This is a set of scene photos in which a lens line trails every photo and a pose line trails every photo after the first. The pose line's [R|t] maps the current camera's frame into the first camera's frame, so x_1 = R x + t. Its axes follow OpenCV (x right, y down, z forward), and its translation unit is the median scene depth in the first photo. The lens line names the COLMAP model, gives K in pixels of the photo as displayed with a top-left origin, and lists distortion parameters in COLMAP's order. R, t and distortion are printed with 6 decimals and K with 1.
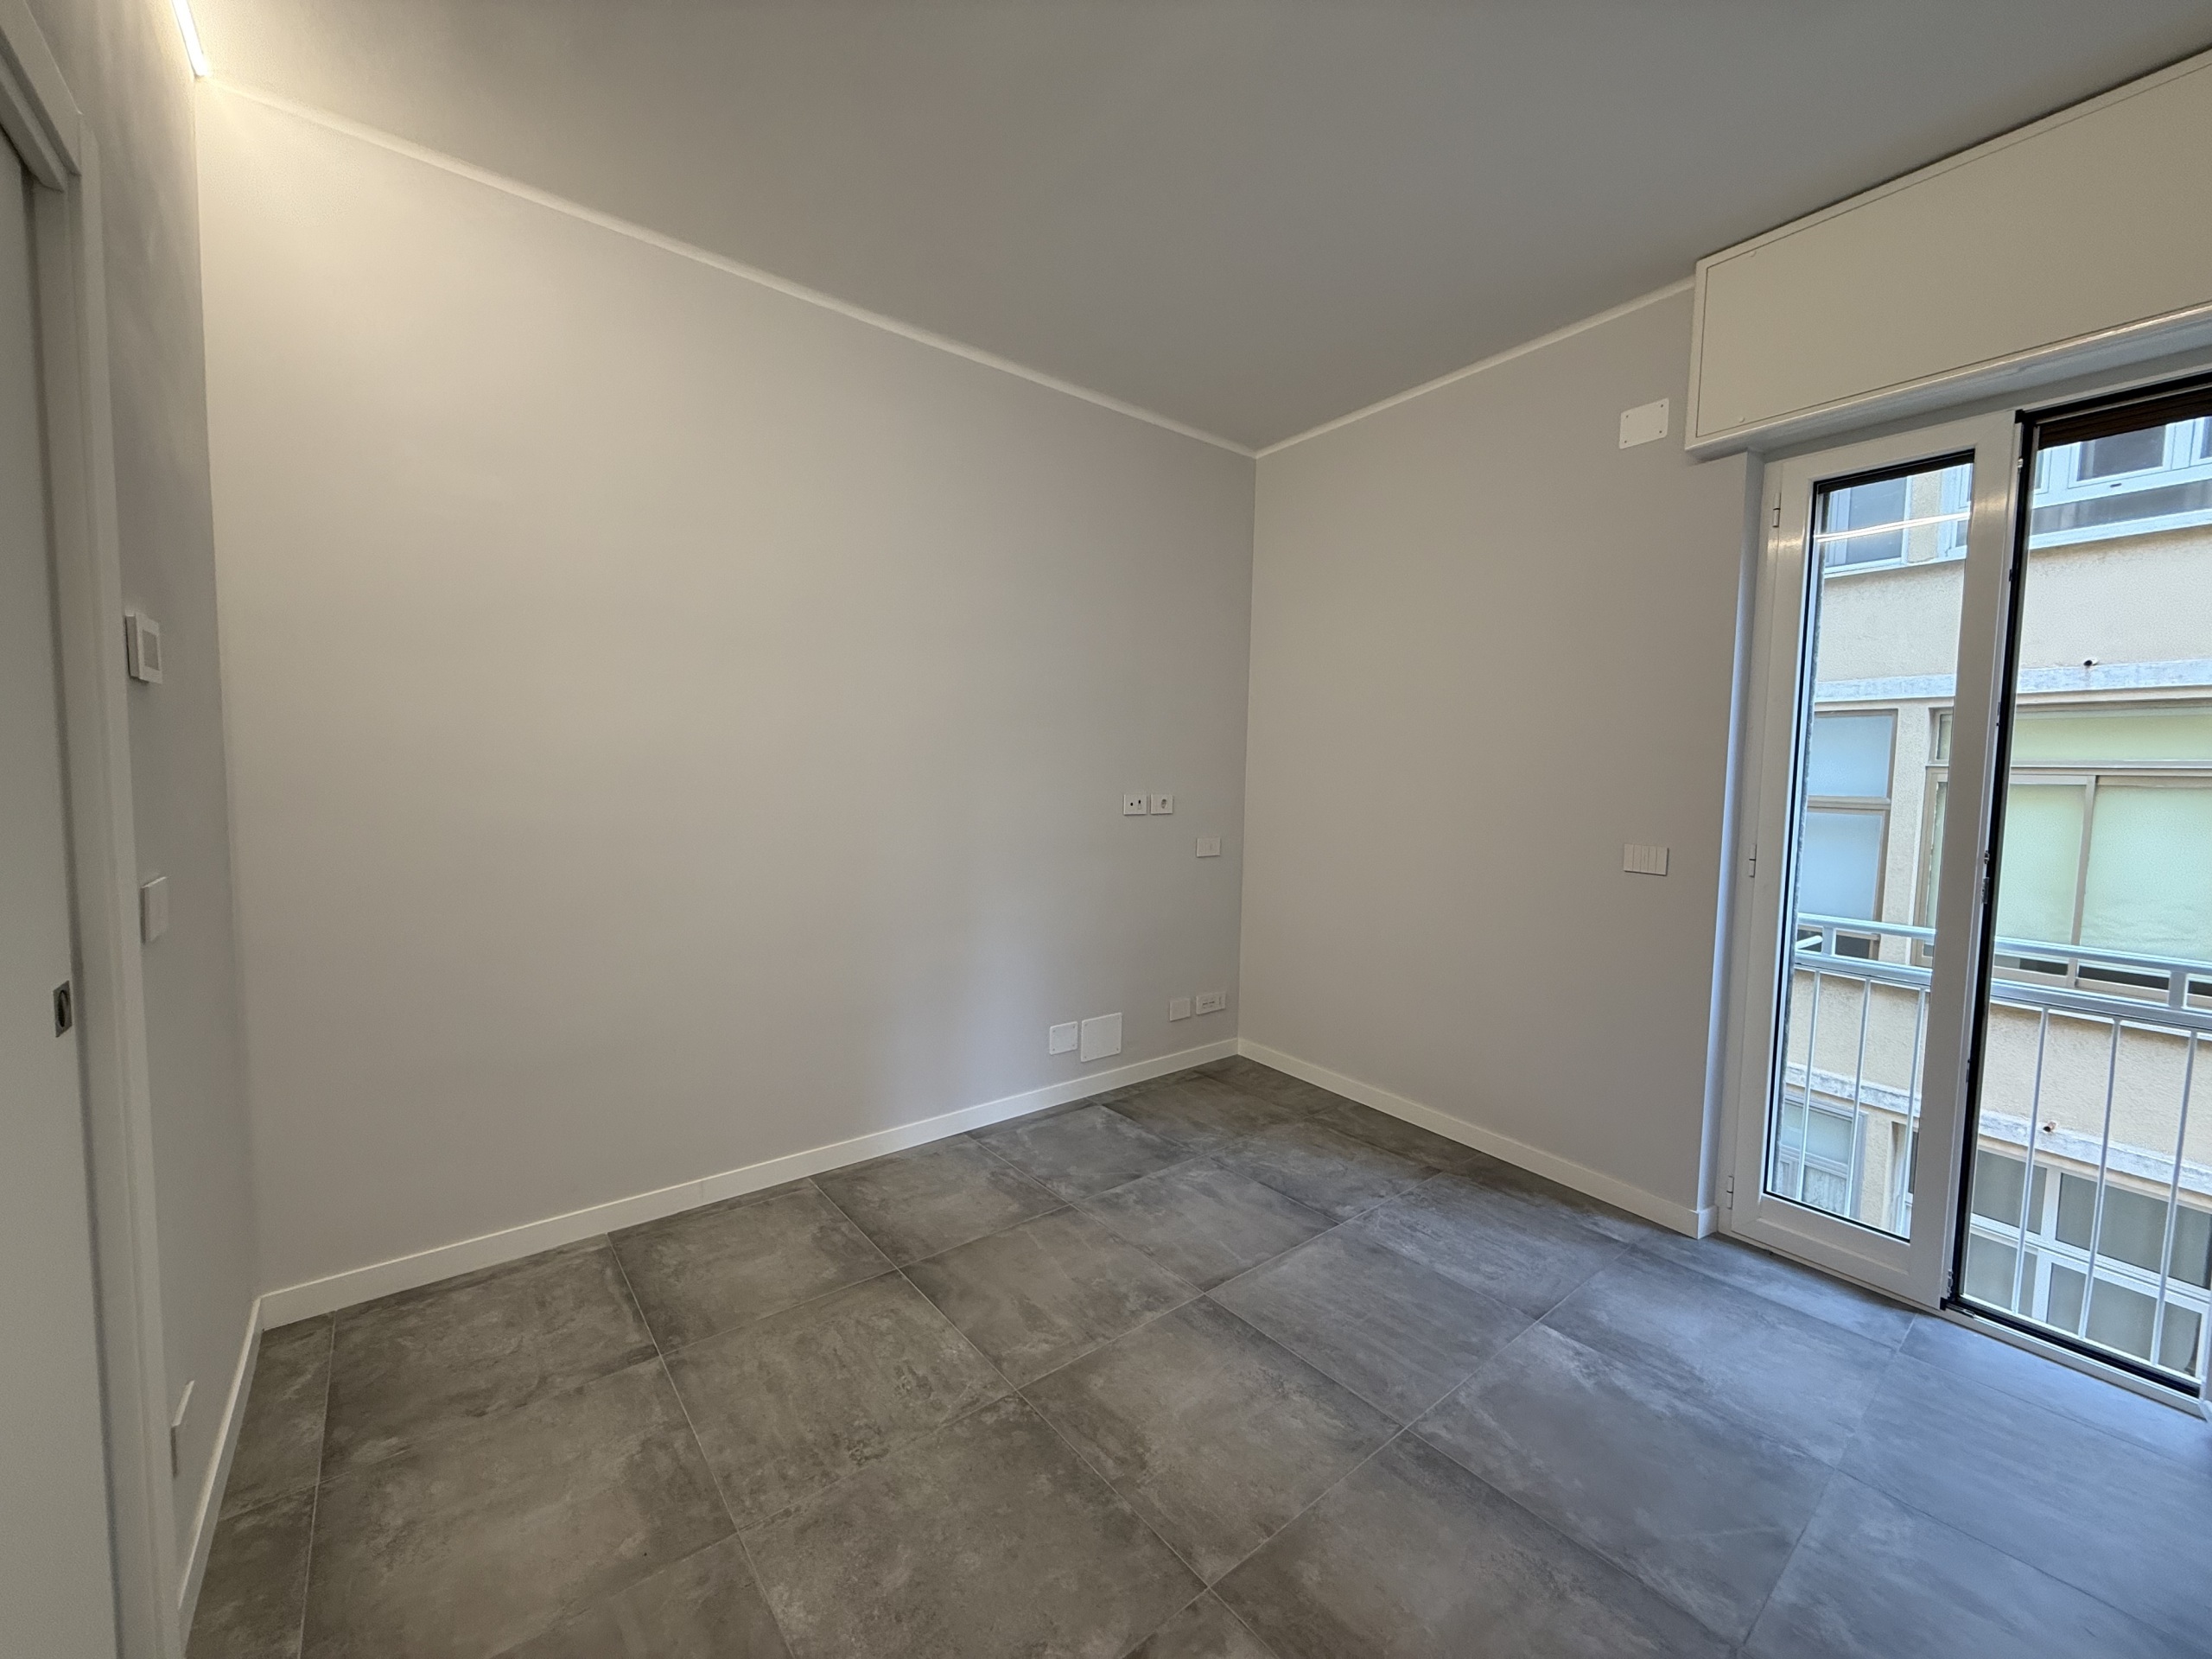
lens RADIAL K [[875.8, 0, 1104.2], [0, 875.8, 826.4], [0, 0, 1]] dist [0.001072, -0.000689]
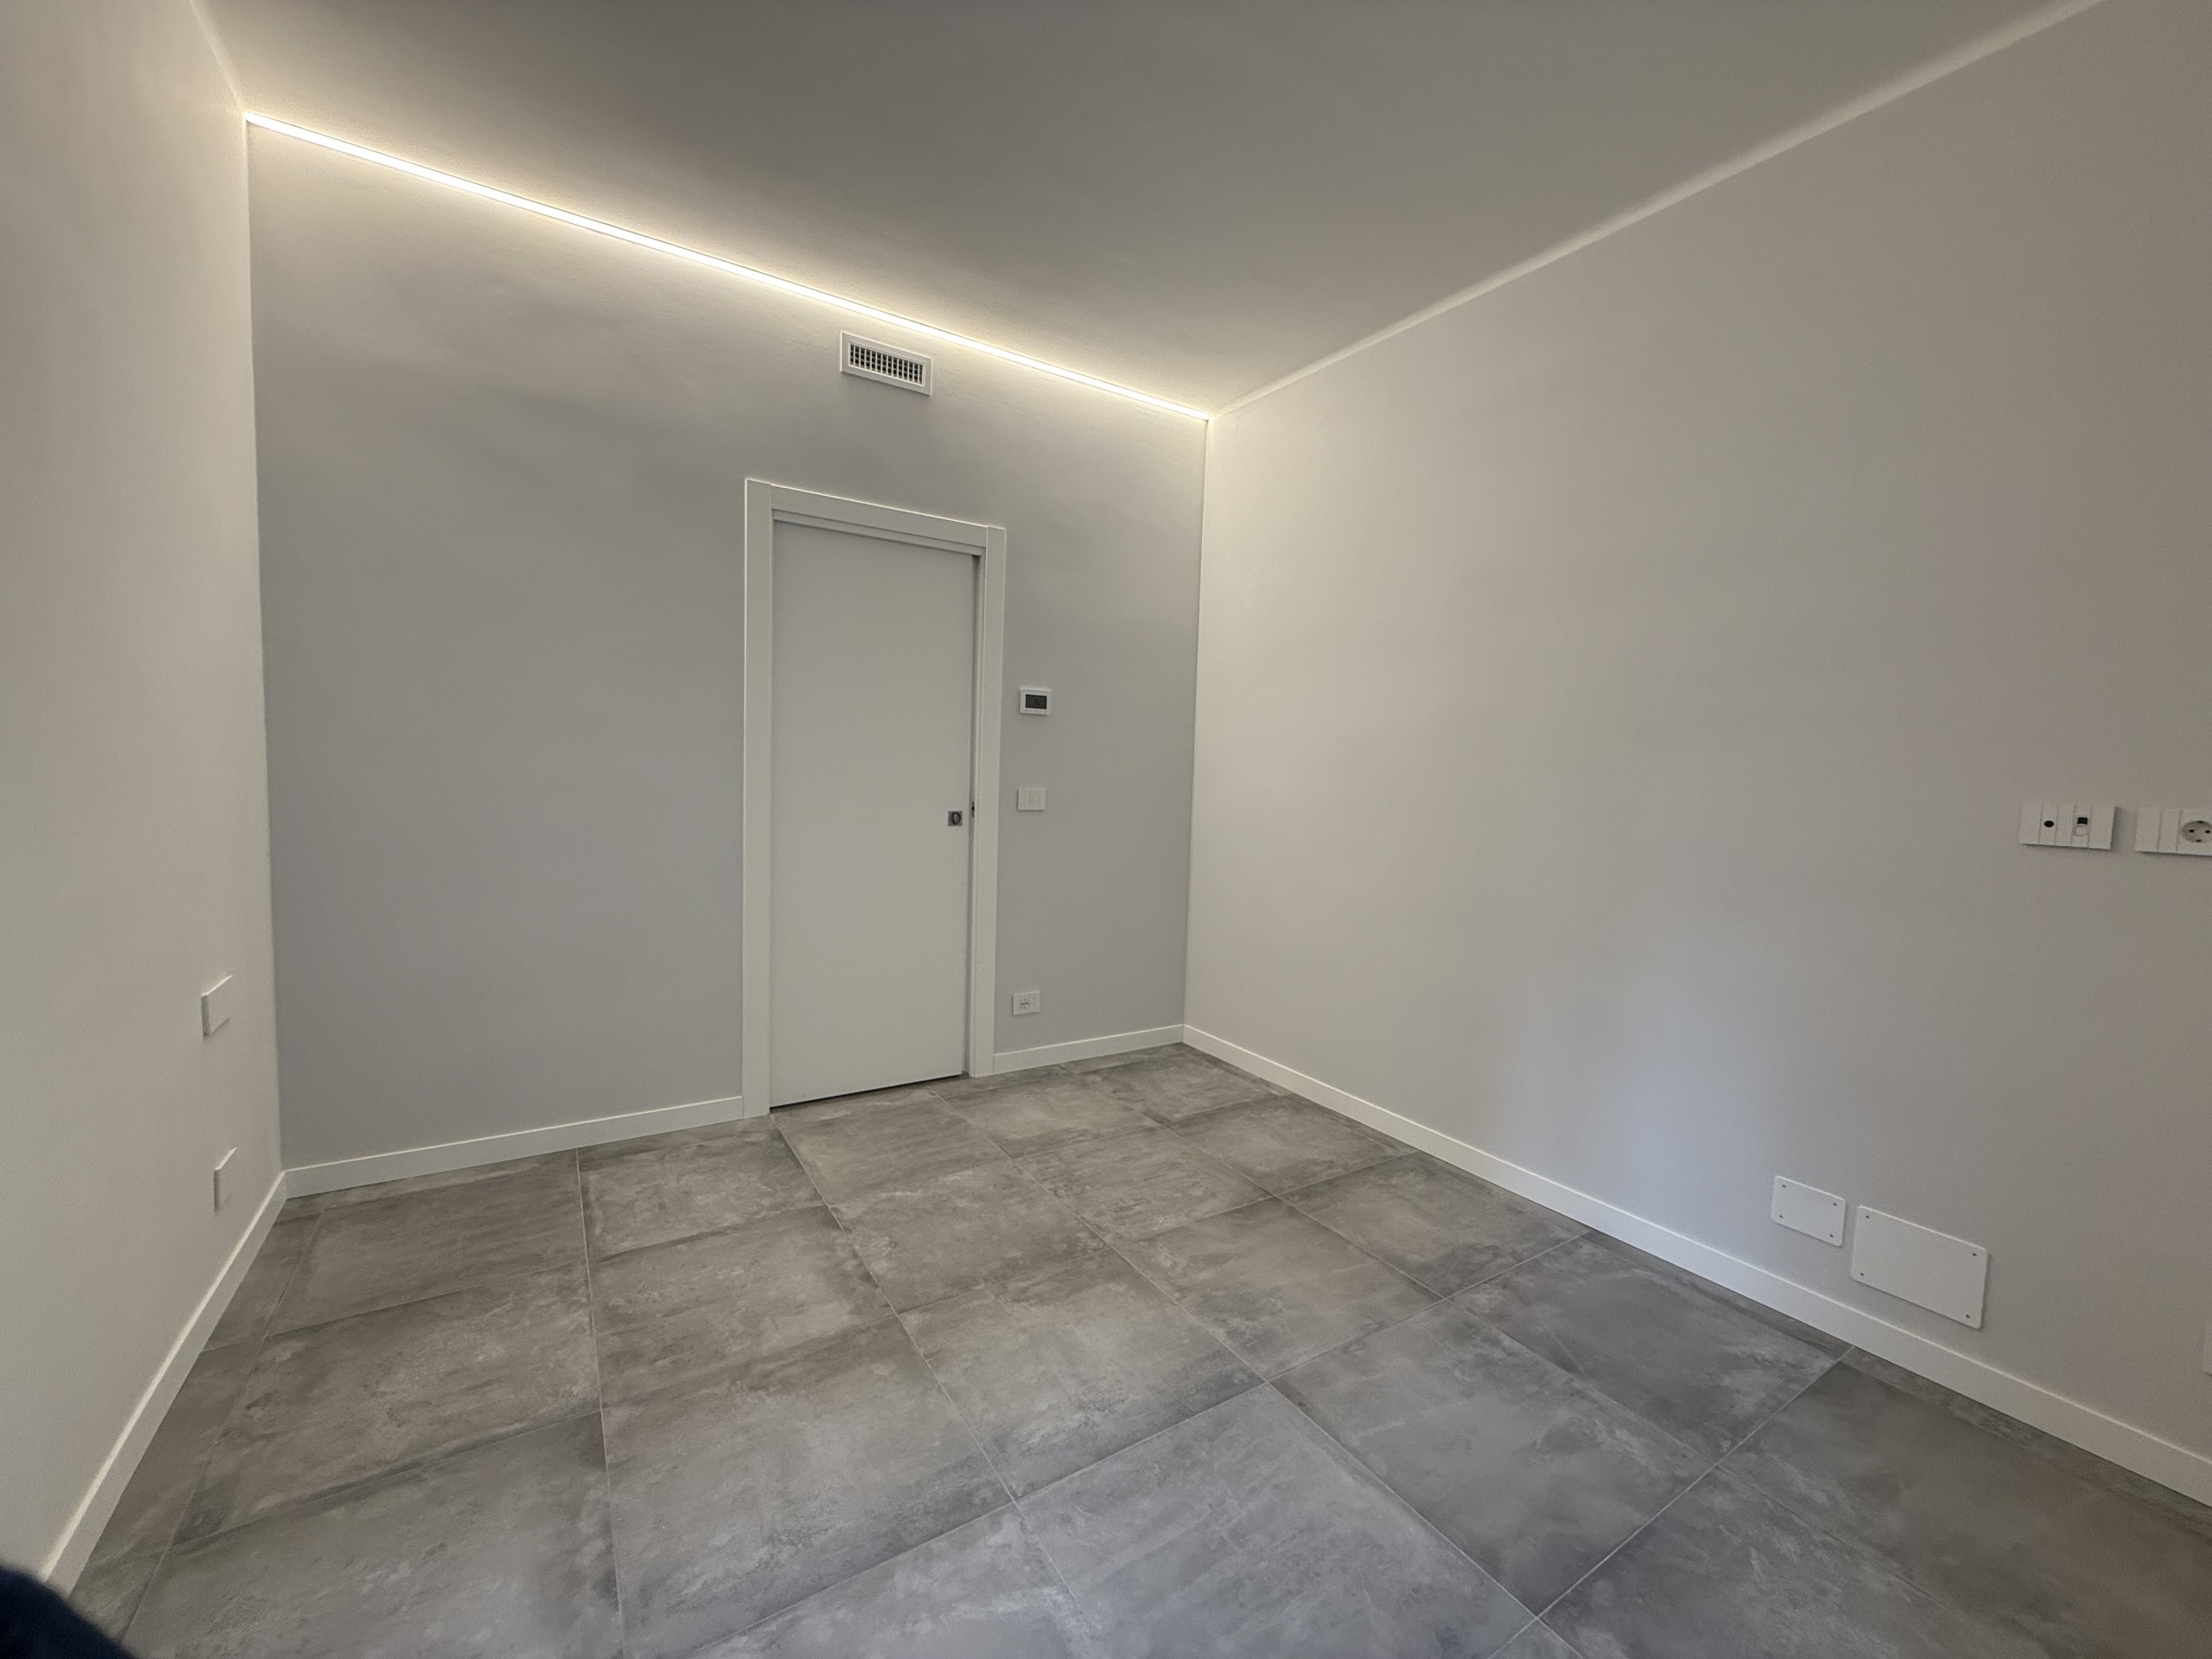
lens RADIAL K [[875.8, 0, 1096.5], [0, 875.8, 828.0], [0, 0, 1]] dist [0.001072, -0.000689]
pose [[-0.111708, 0.046700, -0.992643, 0.944087], [-0.101645, 0.993119, 0.058161, 0.003575], [0.988529, 0.107394, -0.106192, 0.922197]]
